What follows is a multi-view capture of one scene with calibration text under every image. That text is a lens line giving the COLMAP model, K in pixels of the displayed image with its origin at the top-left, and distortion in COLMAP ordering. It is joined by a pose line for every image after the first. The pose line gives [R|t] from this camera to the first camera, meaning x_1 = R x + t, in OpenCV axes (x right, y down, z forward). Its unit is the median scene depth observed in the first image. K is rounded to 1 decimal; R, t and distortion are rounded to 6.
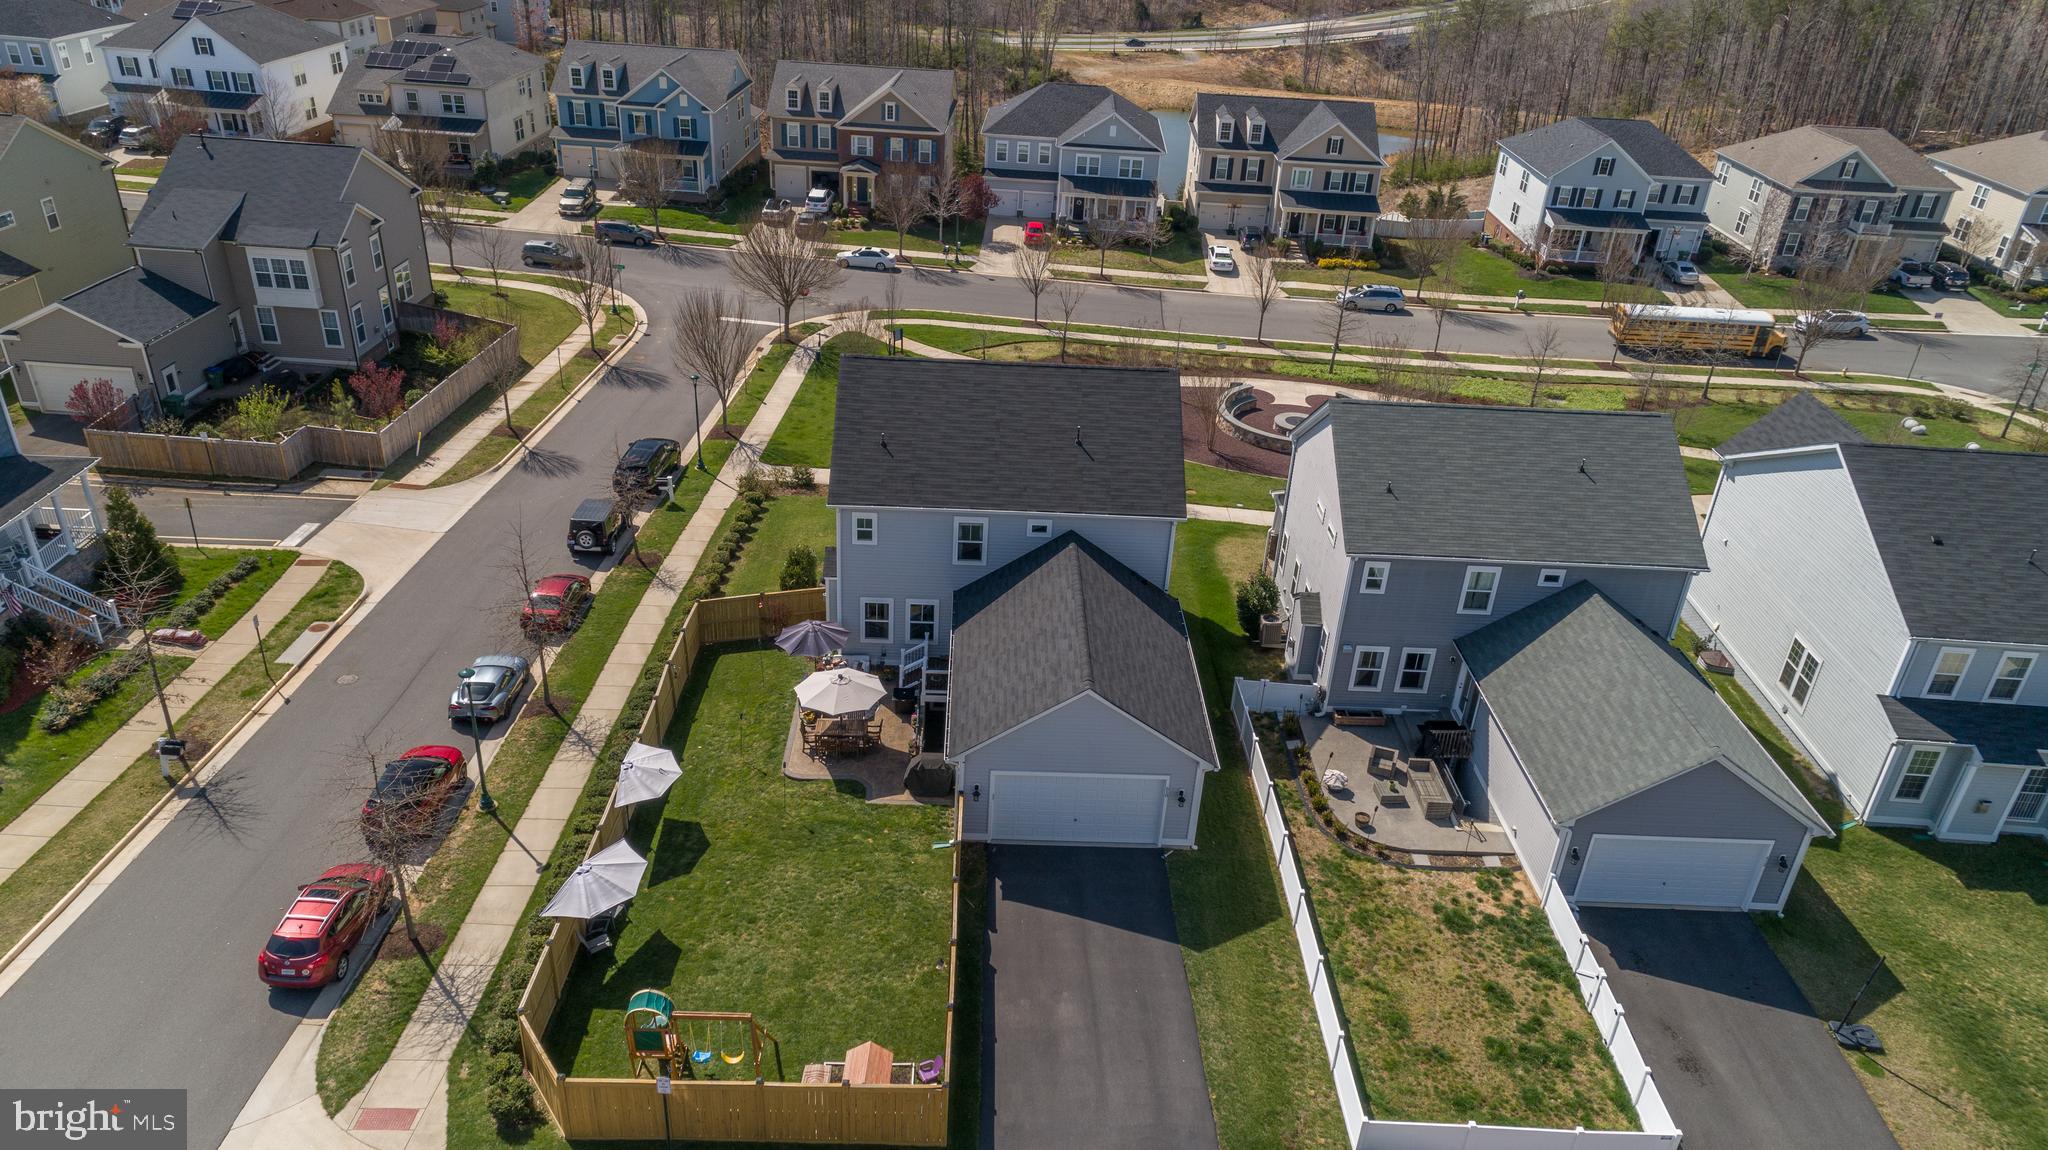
lens RADIAL K [[1371.8, 0, 1020.8], [0, 1371.8, 577.2], [0, 0, 1]] dist [0.018586, 0.010775]
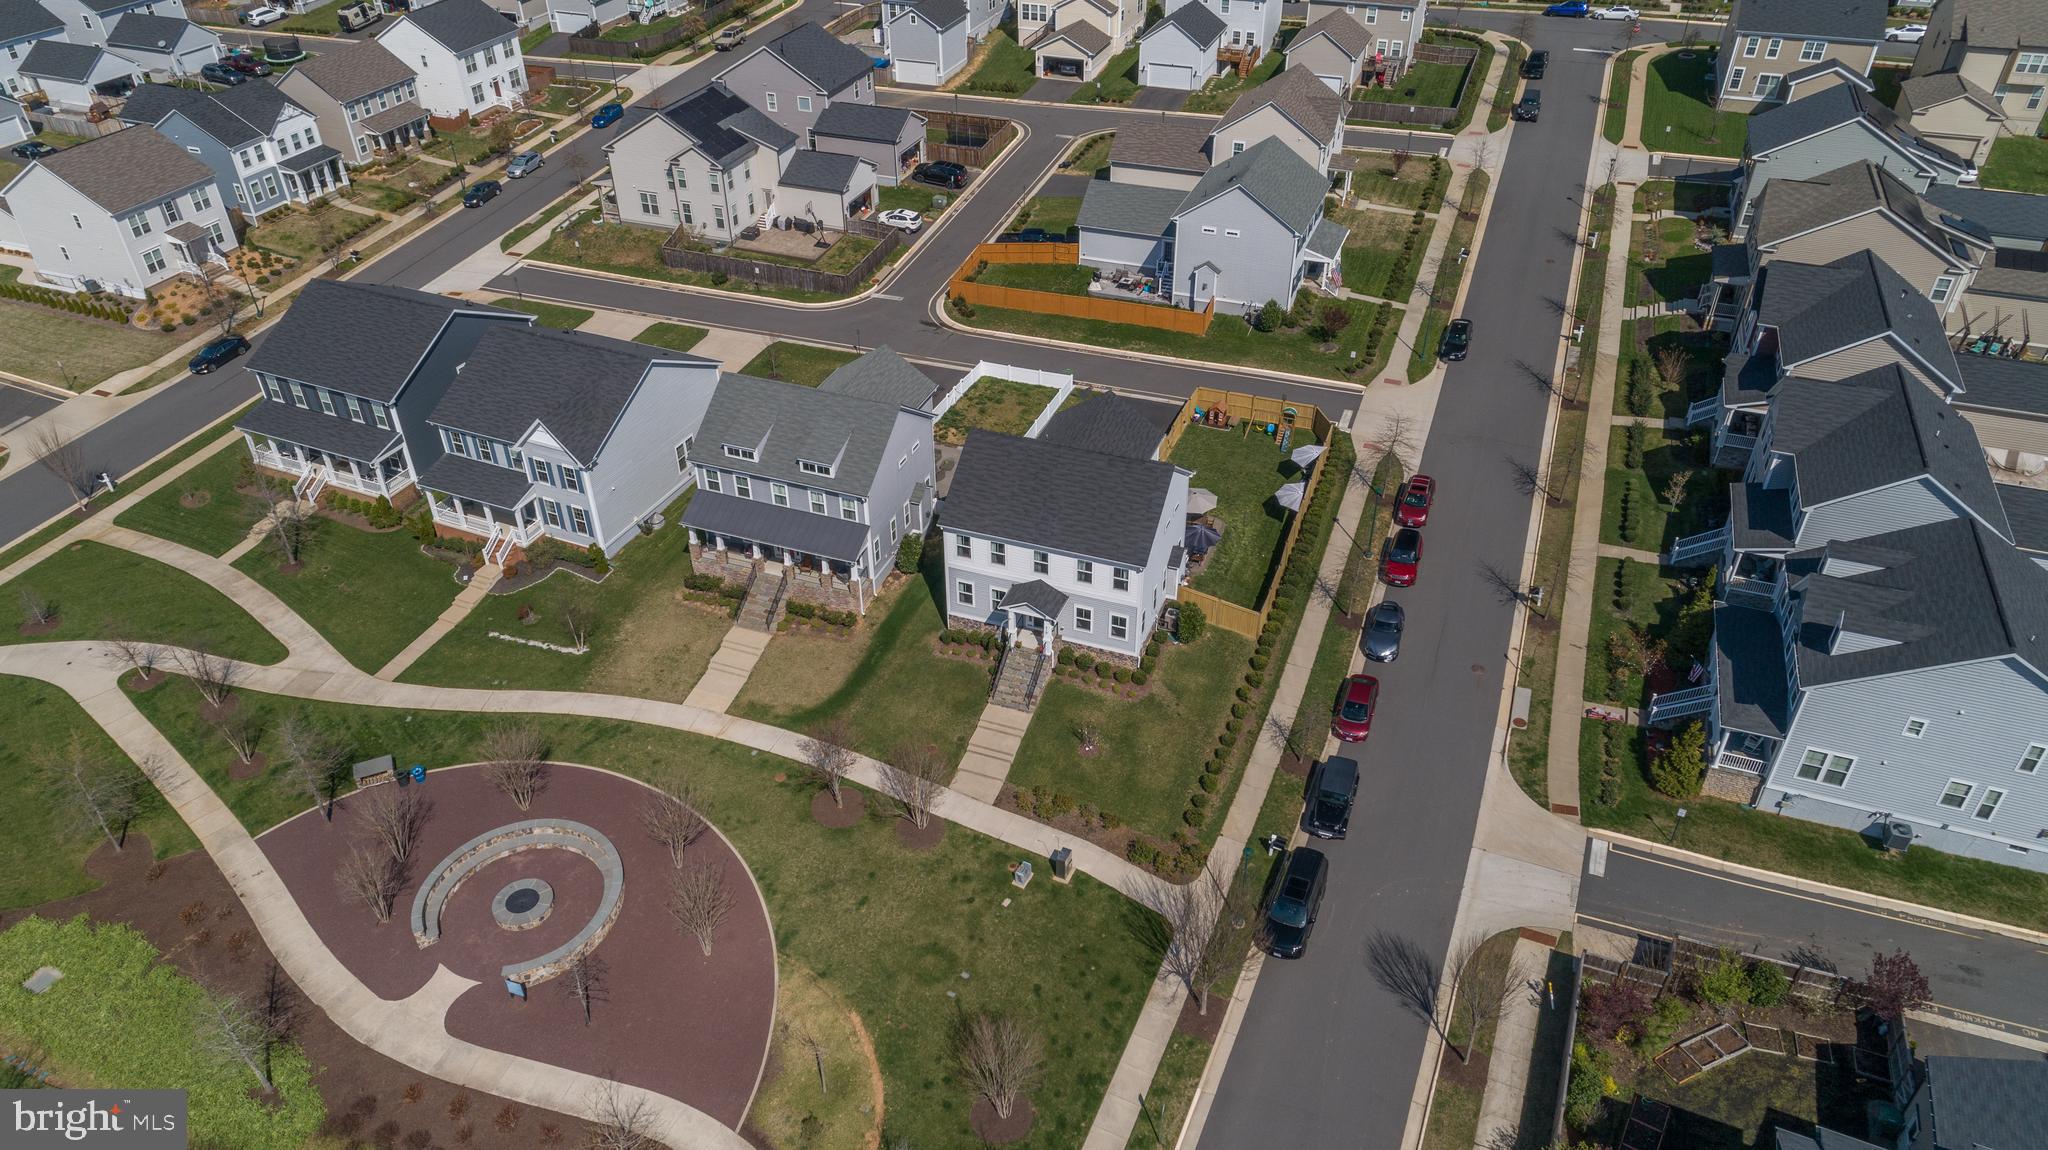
lens RADIAL K [[1371.8, 0, 1020.8], [0, 1371.8, 577.2], [0, 0, 1]] dist [0.018586, 0.010775]
pose [[-0.927113, -0.255033, 0.274628, -0.280582], [0.141466, 0.440425, 0.886574, -0.987982], [-0.347058, 0.860804, -0.372245, 1.150464]]
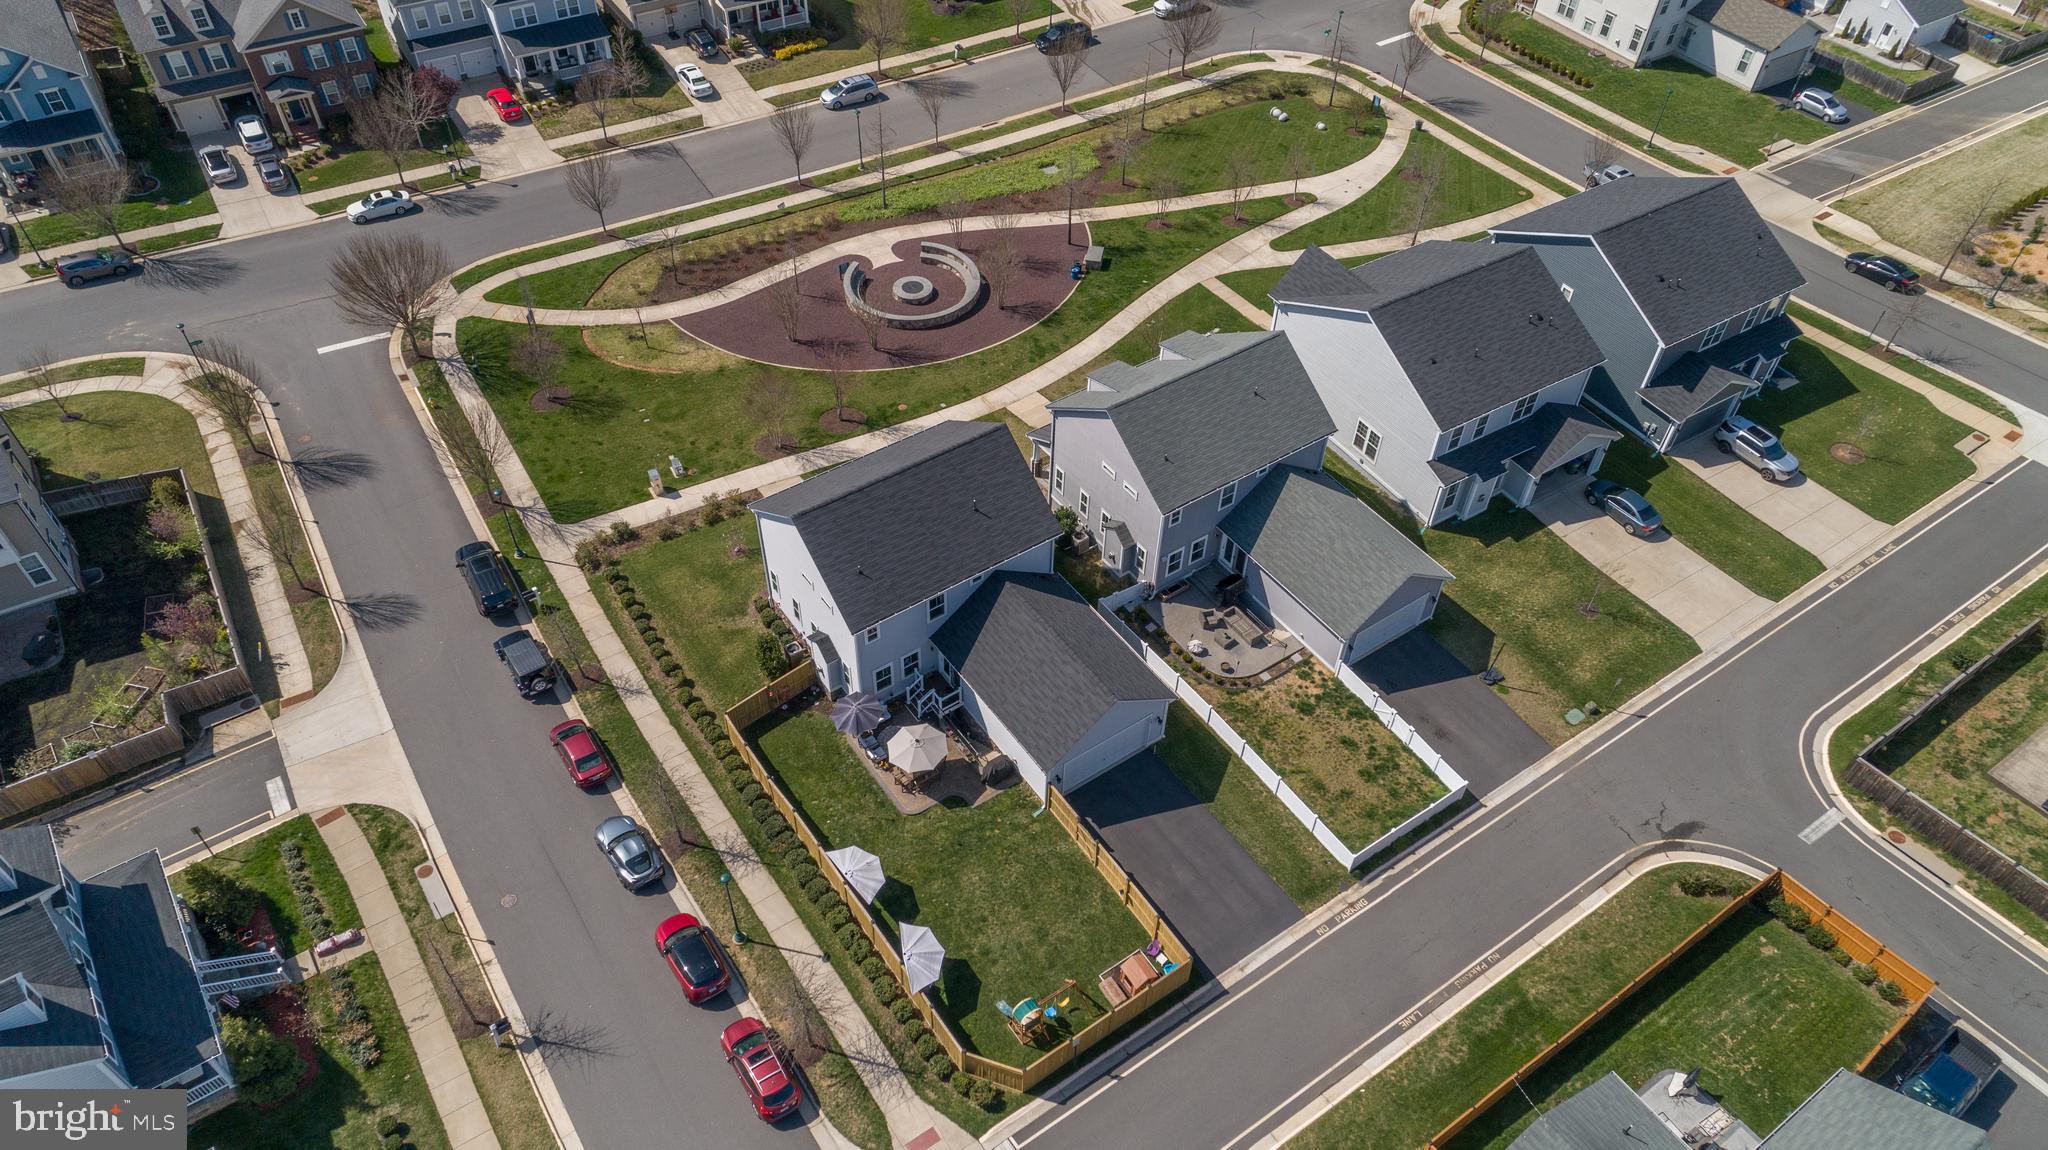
lens RADIAL K [[1371.8, 0, 1020.8], [0, 1371.8, 577.2], [0, 0, 1]] dist [0.018586, 0.010775]
pose [[0.830555, -0.428123, 0.356215, -0.289747], [0.287701, 0.877460, 0.383786, -0.363125], [-0.476872, -0.216272, 0.851950, -0.152120]]
